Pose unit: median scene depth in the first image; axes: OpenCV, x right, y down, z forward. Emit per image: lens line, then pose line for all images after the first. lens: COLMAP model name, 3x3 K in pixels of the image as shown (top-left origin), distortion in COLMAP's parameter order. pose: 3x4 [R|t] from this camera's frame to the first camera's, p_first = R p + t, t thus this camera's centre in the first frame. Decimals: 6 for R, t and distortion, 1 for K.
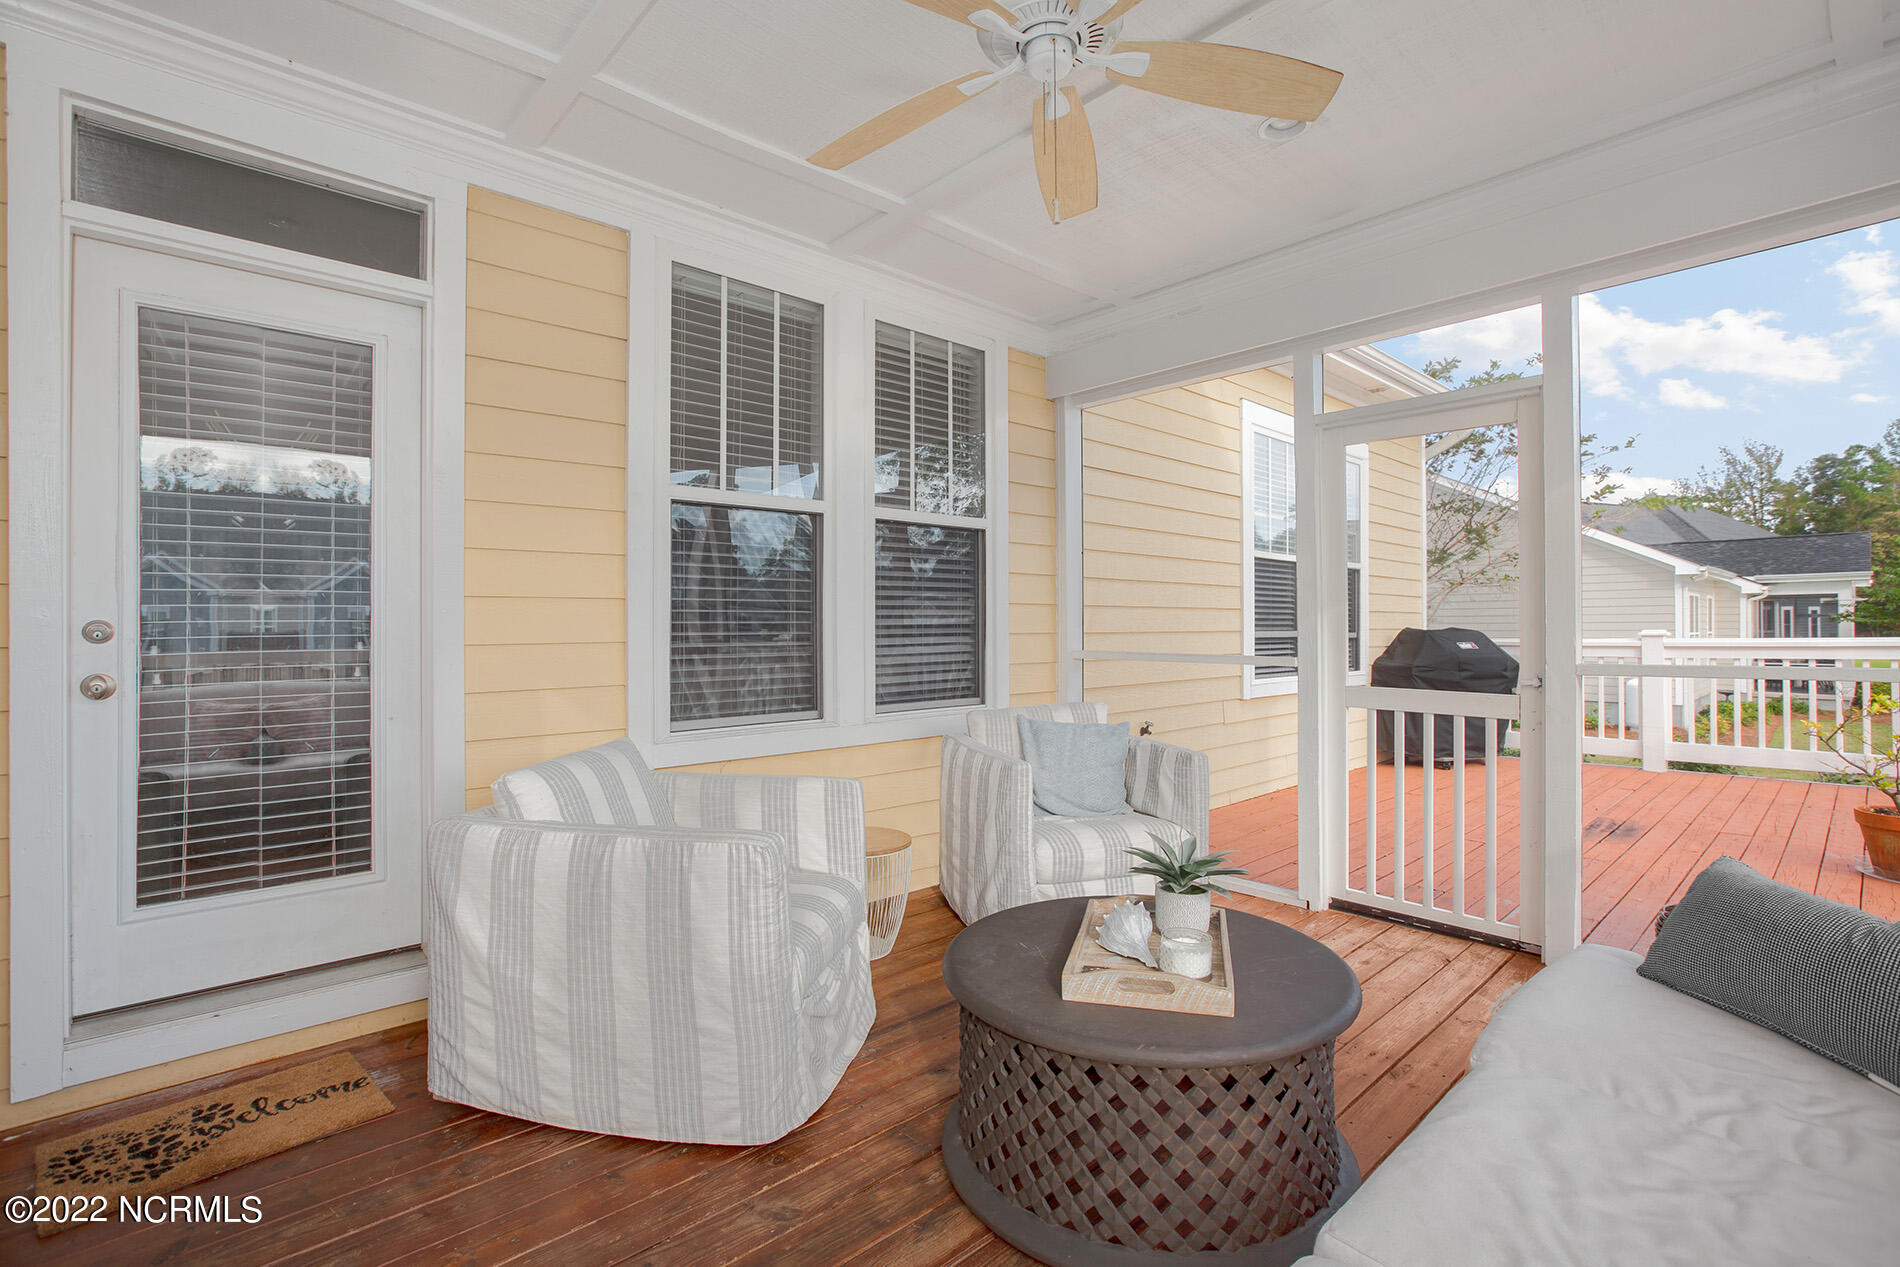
lens RADIAL K [[884.4, 0, 948.1], [0, 884.4, 628.5], [0, 0, 1]] dist [0.000805, 0.000329]
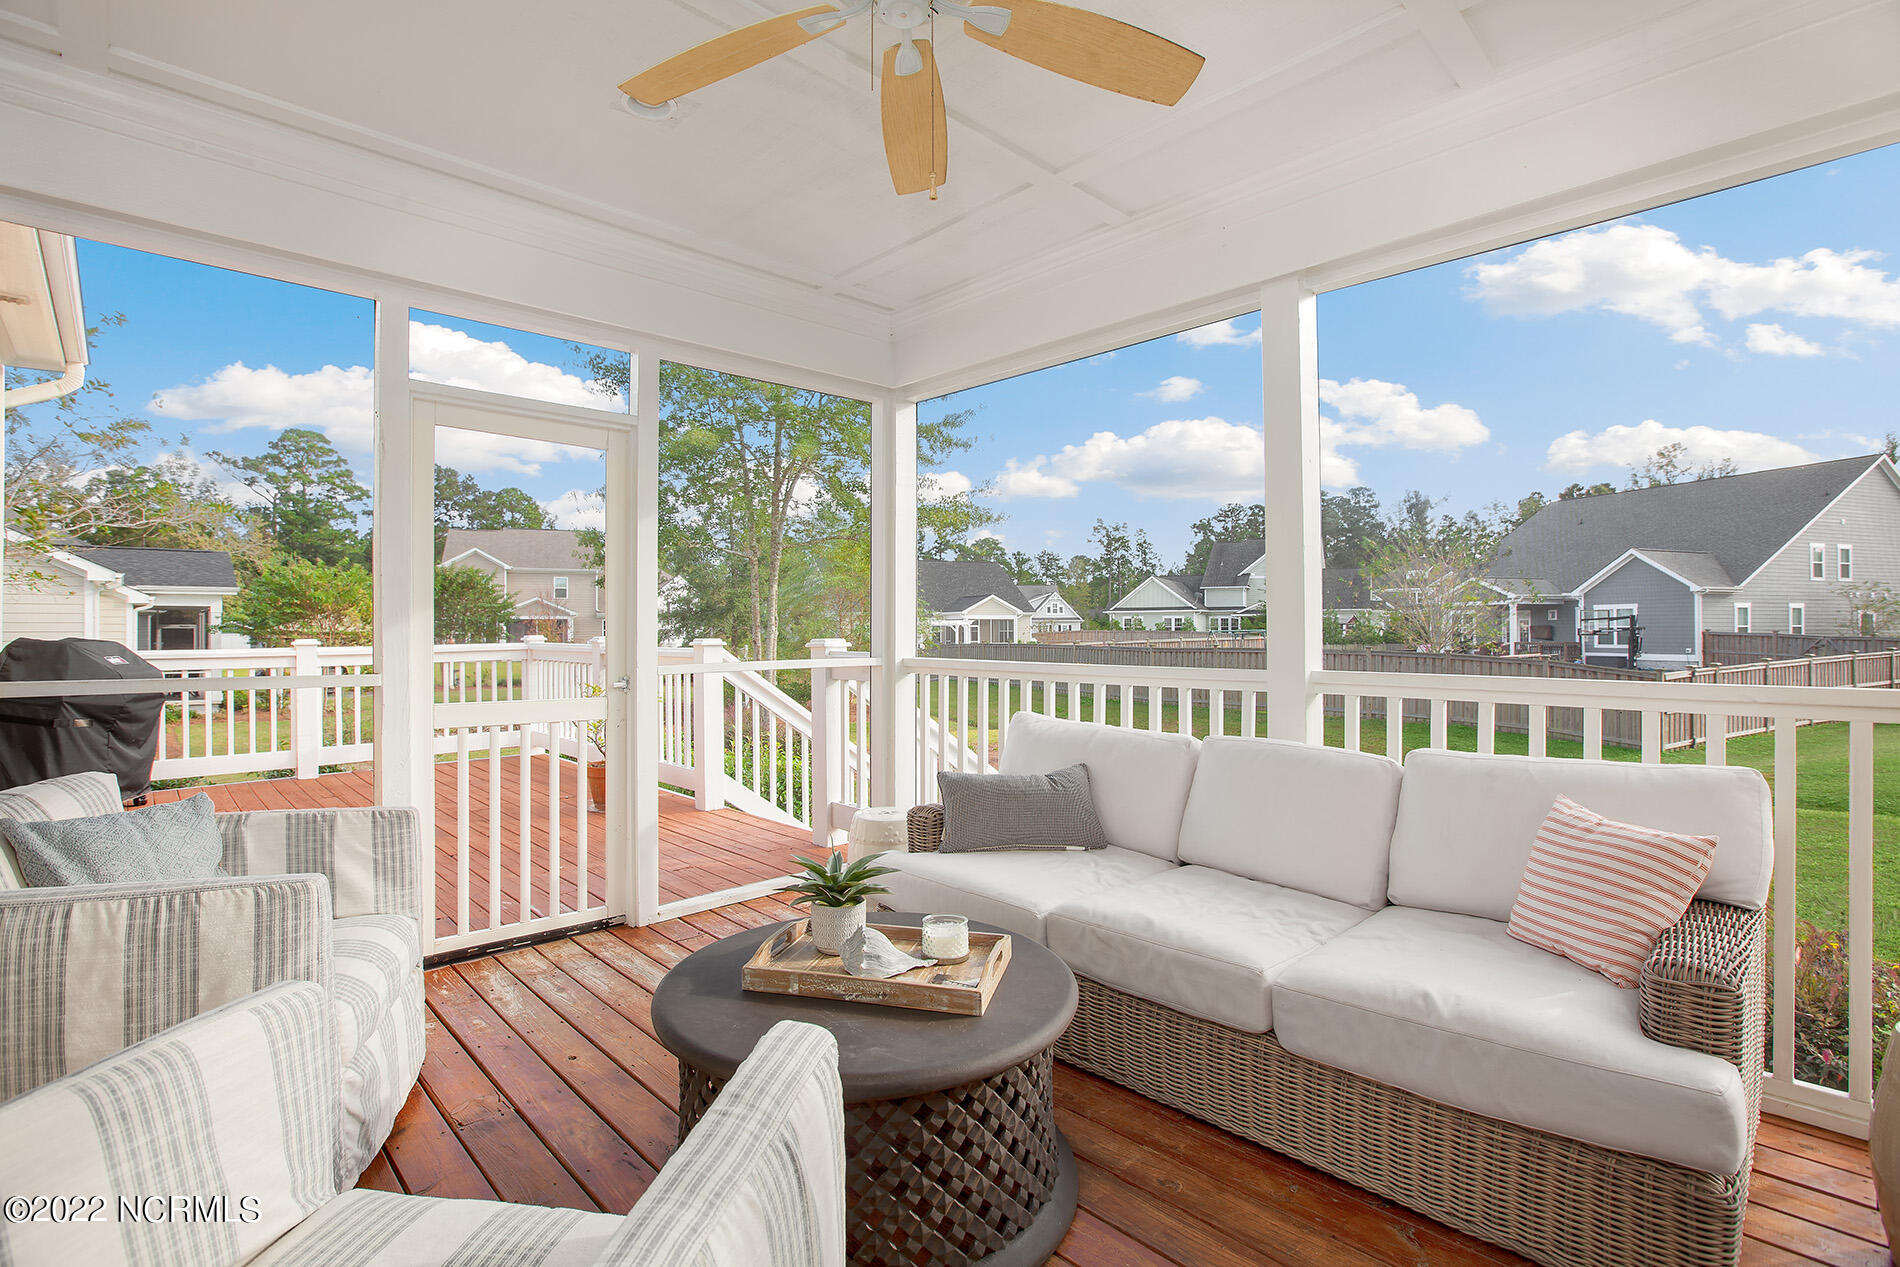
lens RADIAL K [[884.4, 0, 948.6], [0, 884.4, 633.0], [0, 0, 1]] dist [0.000805, 0.000329]
pose [[0.000194, 0.004666, 0.999989, -0.236871], [0.002658, 0.999986, -0.004667, 0.000850], [-0.999996, 0.002659, 0.000182, 0.290149]]
